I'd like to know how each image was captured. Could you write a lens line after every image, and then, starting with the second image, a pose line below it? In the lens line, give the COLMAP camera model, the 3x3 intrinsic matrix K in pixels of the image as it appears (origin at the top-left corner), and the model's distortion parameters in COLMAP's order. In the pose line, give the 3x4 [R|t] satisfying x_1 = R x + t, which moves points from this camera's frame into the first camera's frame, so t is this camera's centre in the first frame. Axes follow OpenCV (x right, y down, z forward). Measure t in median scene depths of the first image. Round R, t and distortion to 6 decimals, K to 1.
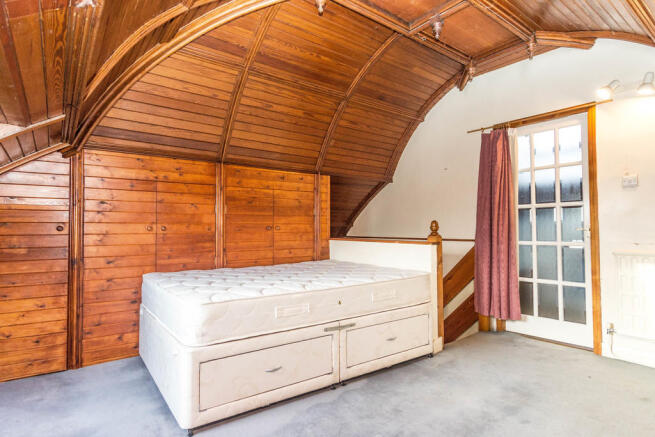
lens RADIAL K [[359.1, 0, 327.5], [0, 359.1, 218.5], [0, 0, 1]] dist [-0.001273, -0.000233]
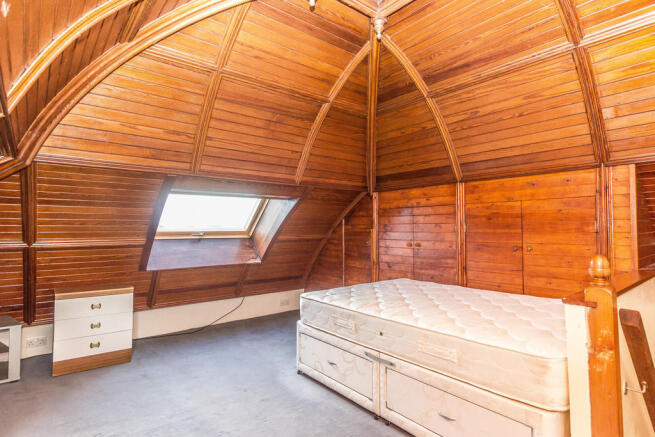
lens RADIAL K [[359.1, 0, 327.5], [0, 359.1, 218.5], [0, 0, 1]] dist [-0.001273, -0.000233]
pose [[0.046111, -0.023374, -0.998663, 0.712875], [0.030670, 0.999288, -0.021972, -0.041476], [0.998465, -0.029615, 0.046795, 0.589545]]
